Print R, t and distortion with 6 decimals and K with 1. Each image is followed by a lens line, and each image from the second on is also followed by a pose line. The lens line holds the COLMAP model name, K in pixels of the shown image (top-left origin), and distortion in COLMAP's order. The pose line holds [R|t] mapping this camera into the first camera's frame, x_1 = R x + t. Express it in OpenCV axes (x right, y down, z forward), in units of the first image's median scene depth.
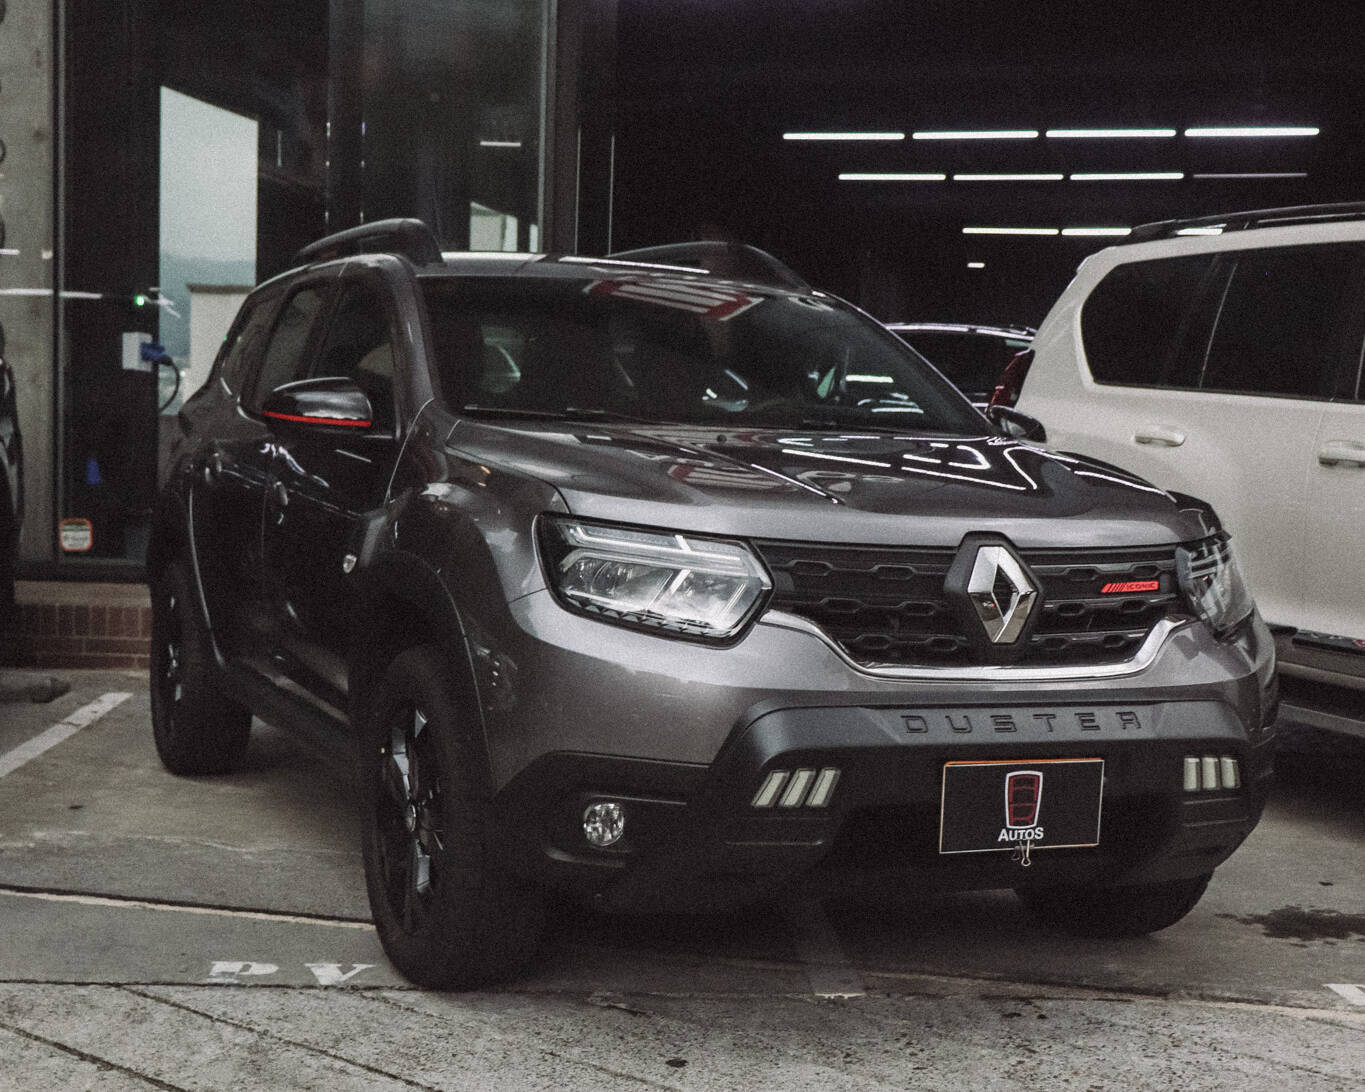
lens RADIAL K [[2047.7, 0, 681.7], [0, 2047.7, 690.7], [0, 0, 1]] dist [0.028424, 0.089325]
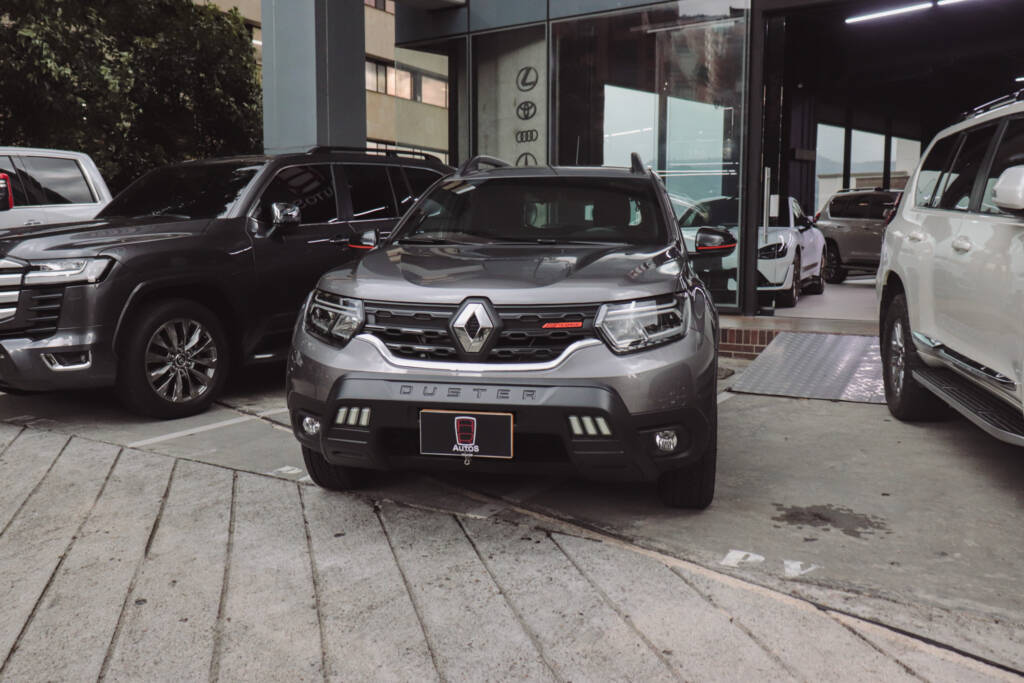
lens RADIAL K [[859.1, 0, 516.1], [0, 859.1, 338.9], [0, 0, 1]] dist [-0.010669, 0.001066]
pose [[0.831237, 0.032028, -0.554995, 0.652796], [-0.037575, 0.999293, 0.001391, -0.038619], [0.554647, 0.019698, 0.831853, 0.321301]]
